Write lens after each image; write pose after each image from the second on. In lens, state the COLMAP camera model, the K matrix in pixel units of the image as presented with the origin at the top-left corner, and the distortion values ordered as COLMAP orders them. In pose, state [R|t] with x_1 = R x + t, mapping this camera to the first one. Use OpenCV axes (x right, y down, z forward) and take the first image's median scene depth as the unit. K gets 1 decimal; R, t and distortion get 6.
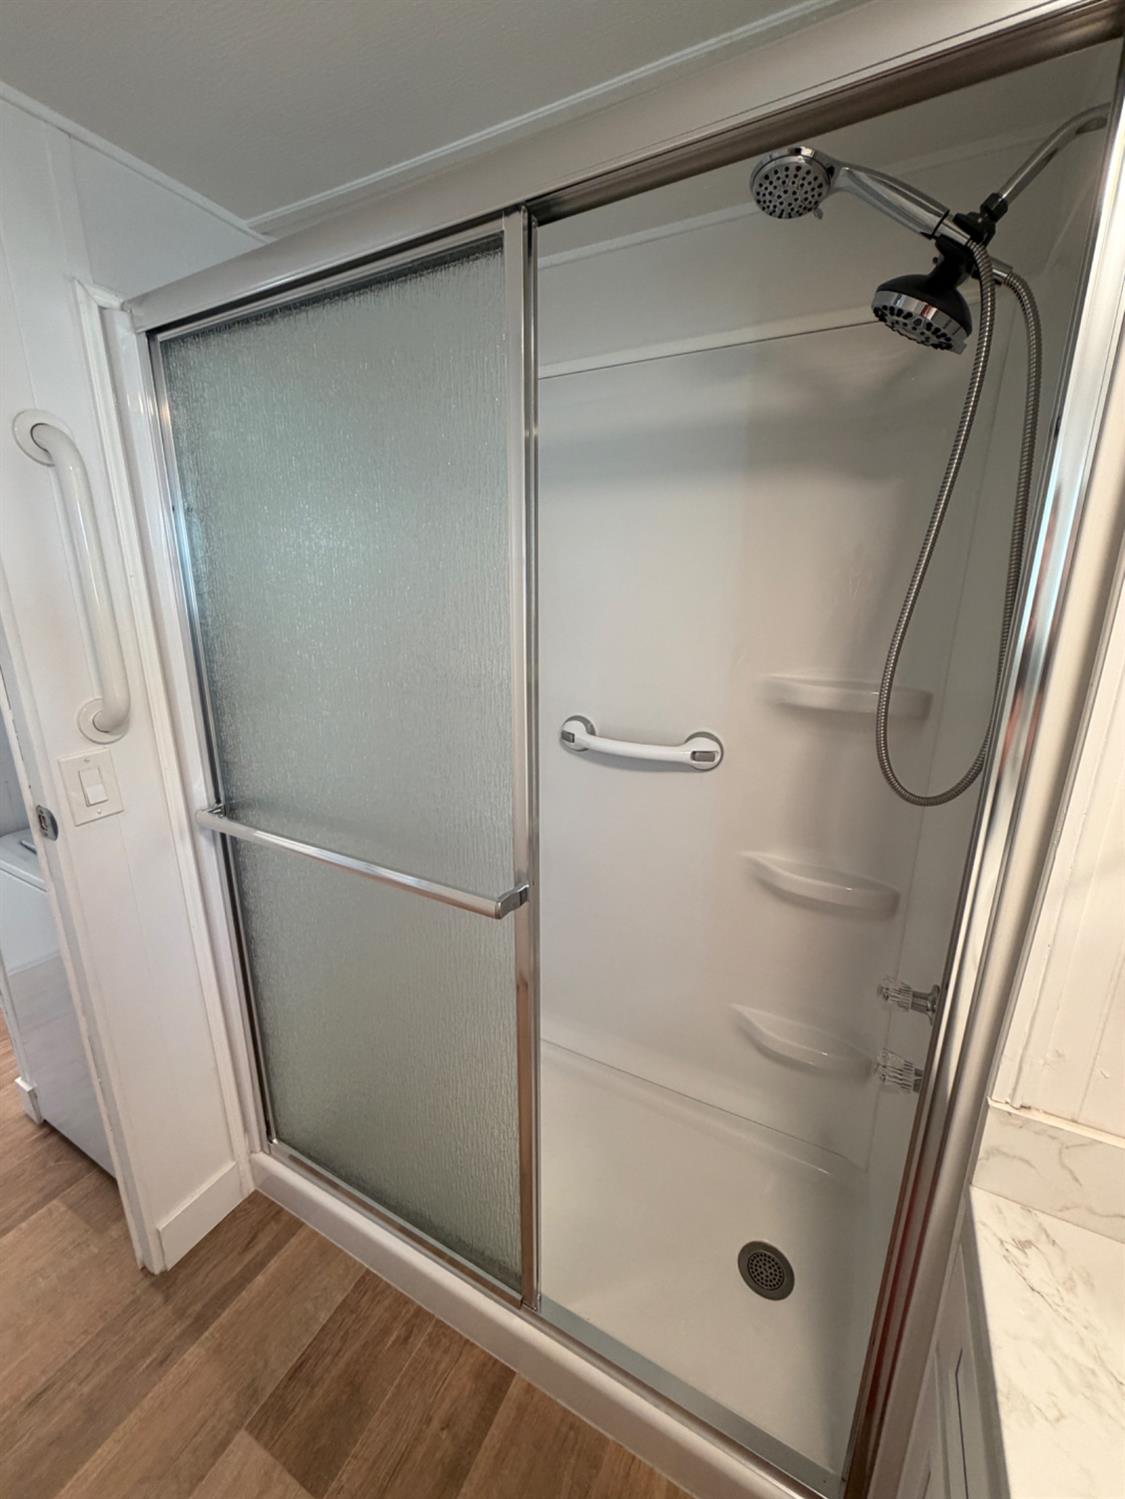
lens RADIAL K [[601.0, 0, 563.1], [0, 601.0, 746.6], [0, 0, 1]] dist [0.001199, 0.000072]
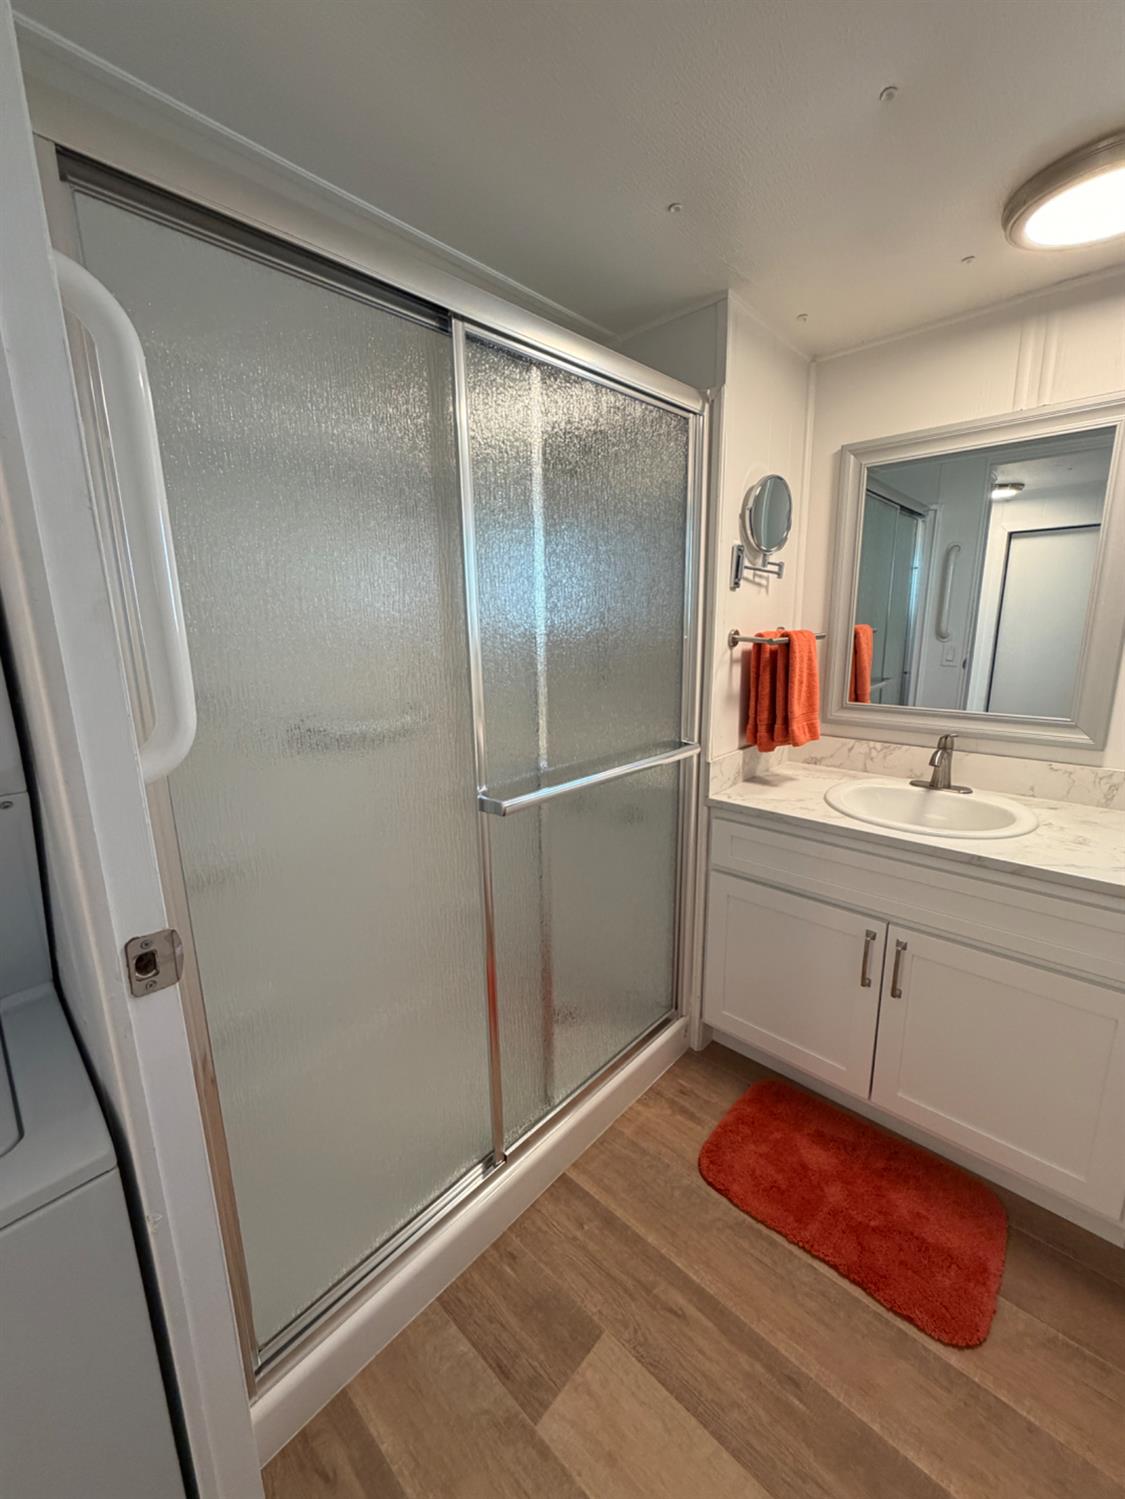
lens RADIAL K [[601.0, 0, 567.2], [0, 601.0, 745.6], [0, 0, 1]] dist [0.001199, 0.000072]
pose [[0.254781, -0.213399, 0.943158, -1.170603], [0.268753, 0.952547, 0.142923, -0.035629], [-0.928902, 0.217062, 0.300043, 0.413978]]
